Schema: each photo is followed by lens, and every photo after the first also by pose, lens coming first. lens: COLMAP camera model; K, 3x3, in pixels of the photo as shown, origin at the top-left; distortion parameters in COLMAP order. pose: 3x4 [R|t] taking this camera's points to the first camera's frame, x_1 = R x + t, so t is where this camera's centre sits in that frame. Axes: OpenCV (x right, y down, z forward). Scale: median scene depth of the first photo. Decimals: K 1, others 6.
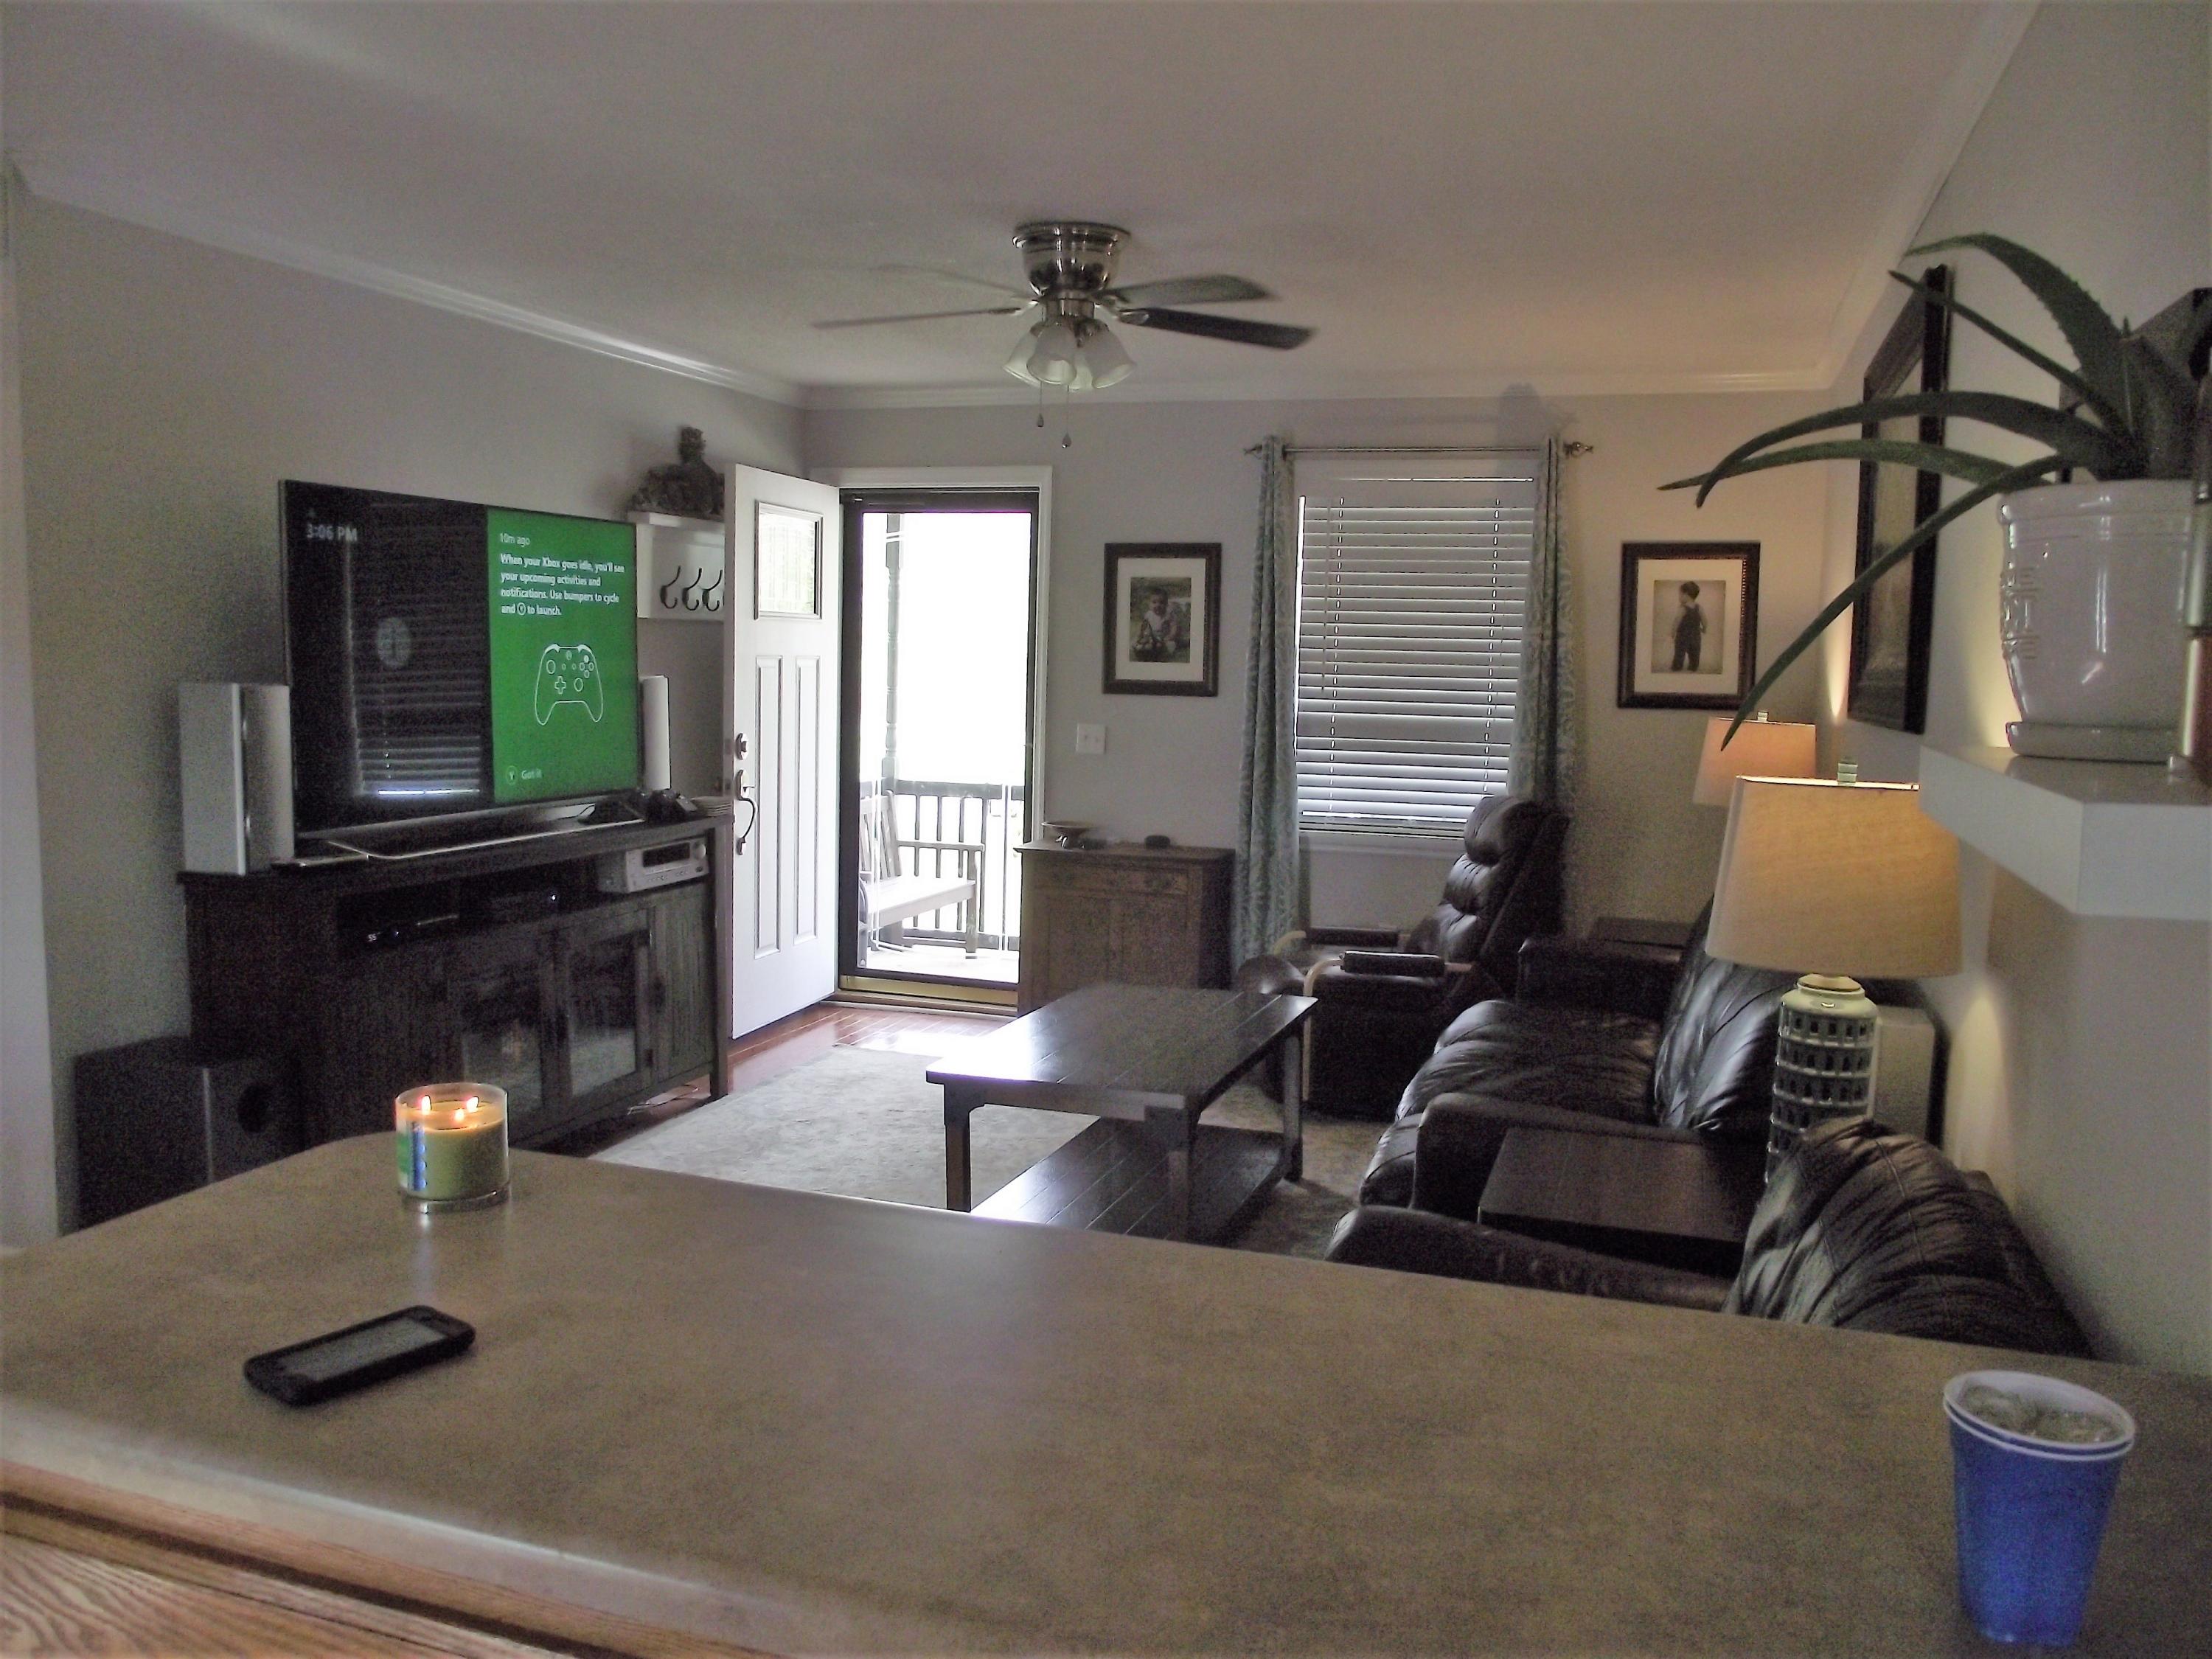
lens RADIAL K [[1733.1, 0, 1106.1], [0, 1733.1, 833.9], [0, 0, 1]] dist [-0.072449, 0.031086]
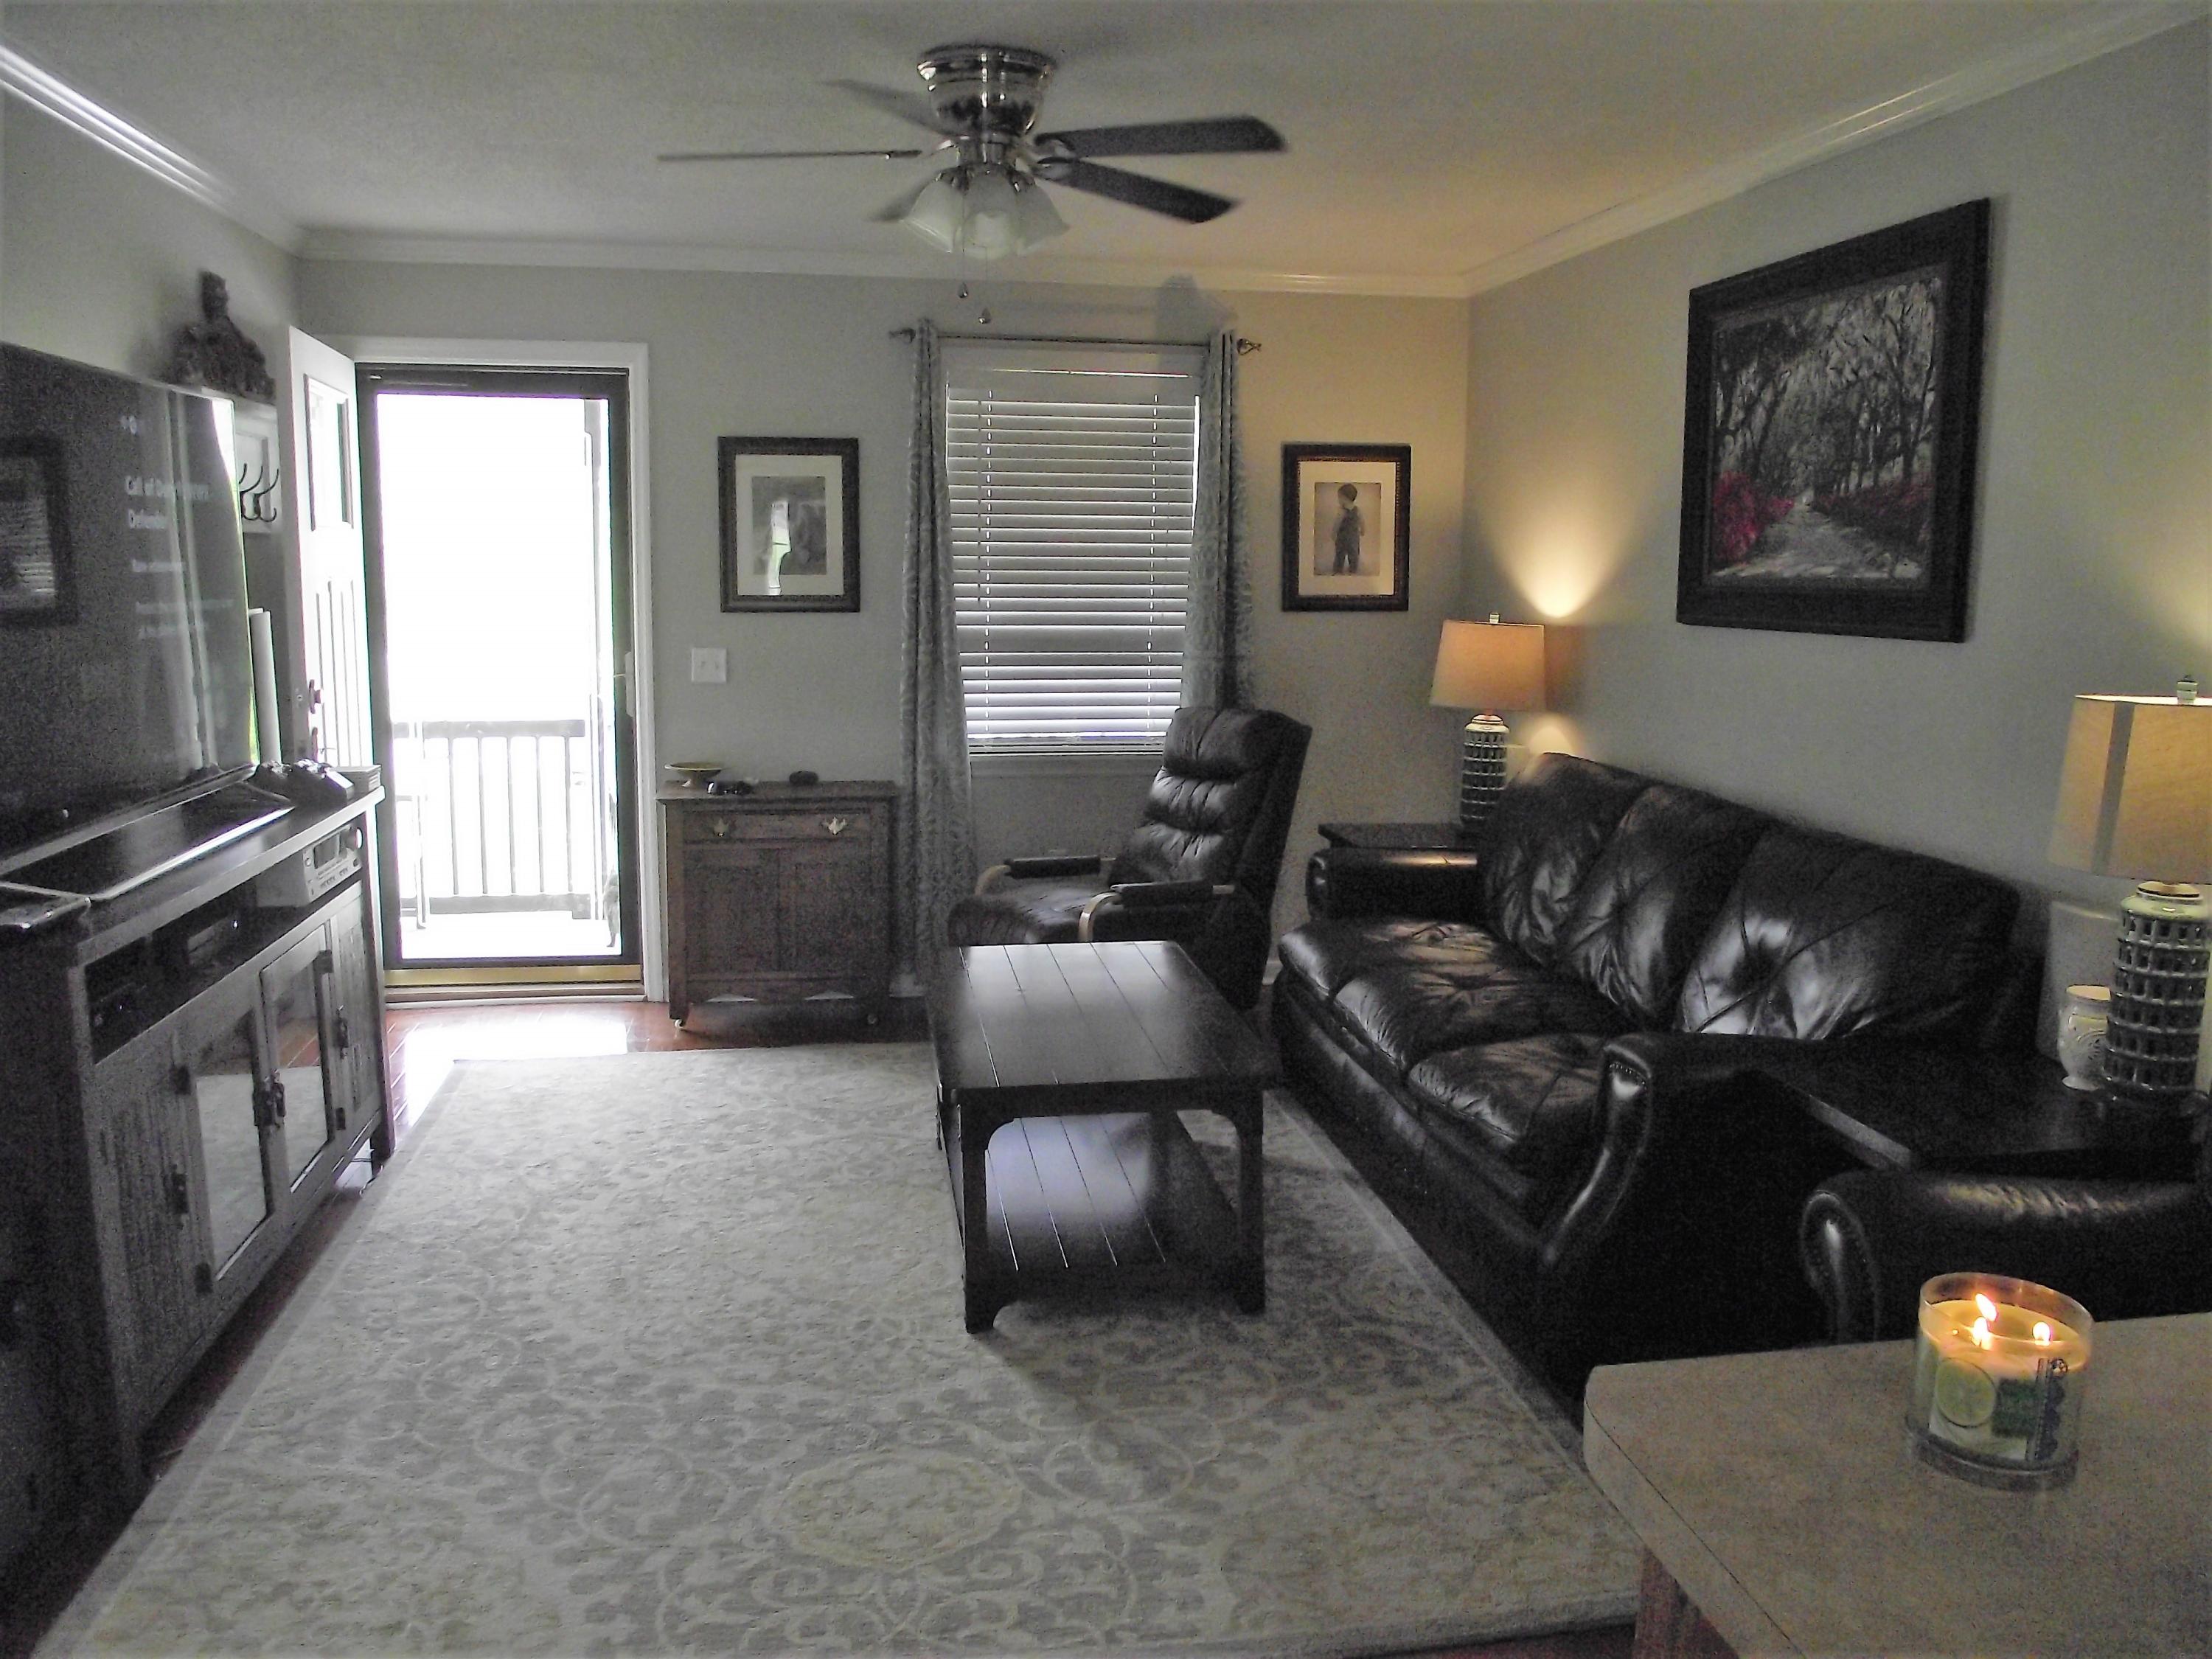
lens RADIAL K [[1733.1, 0, 1107.3], [0, 1733.1, 831.4], [0, 0, 1]] dist [-0.072449, 0.031086]
pose [[0.881967, -0.086695, 0.463269, -0.261672], [0.059173, 0.995527, 0.073648, -0.026343], [-0.467582, -0.037542, 0.883152, 0.160417]]
